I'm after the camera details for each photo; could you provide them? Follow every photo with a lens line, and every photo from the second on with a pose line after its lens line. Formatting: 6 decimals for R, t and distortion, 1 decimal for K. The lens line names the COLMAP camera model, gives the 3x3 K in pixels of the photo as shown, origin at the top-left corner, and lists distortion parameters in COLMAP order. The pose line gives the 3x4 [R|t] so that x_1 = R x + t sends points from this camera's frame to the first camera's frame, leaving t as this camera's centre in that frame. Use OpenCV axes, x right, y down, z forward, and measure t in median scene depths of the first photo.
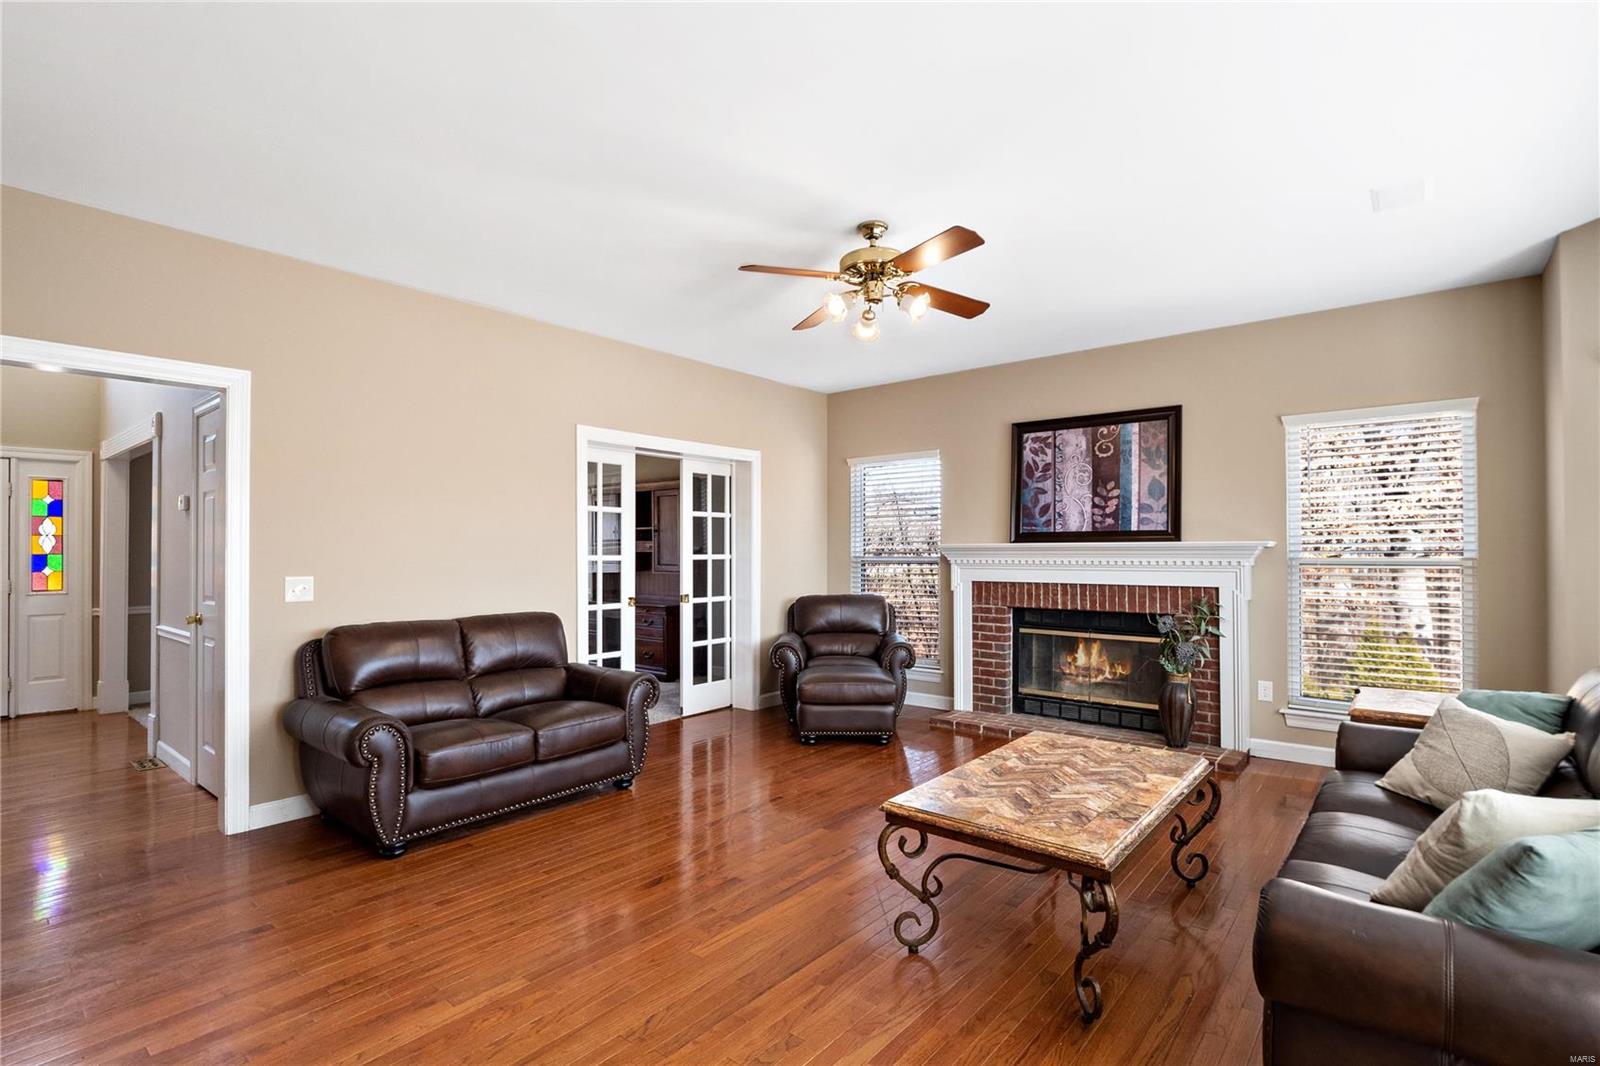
lens RADIAL K [[766.0, 0, 782.9], [0, 766.0, 540.9], [0, 0, 1]] dist [-0.008248, 0.000628]
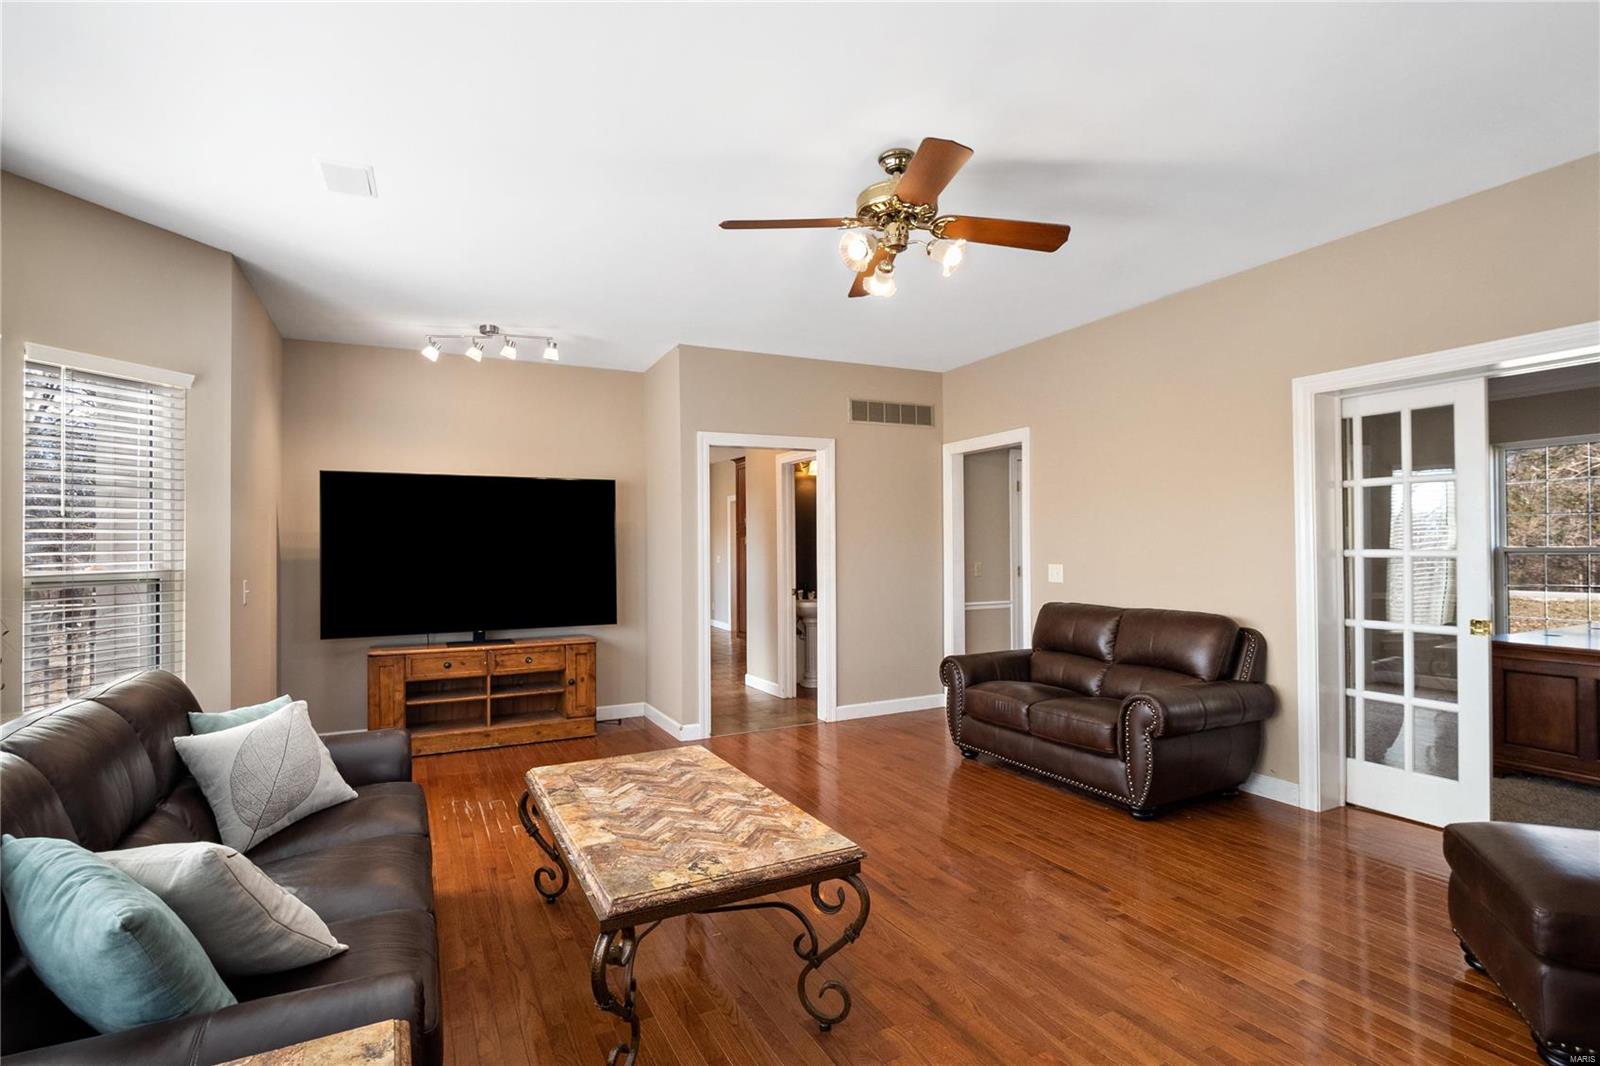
lens RADIAL K [[766.0, 0, 784.5], [0, 766.0, 543.2], [0, 0, 1]] dist [-0.008248, 0.000628]
pose [[-0.396389, -0.000681, -0.918082, 1.140751], [0.021699, 0.999713, -0.010110, 0.014995], [0.917826, -0.023929, -0.396261, 1.490286]]
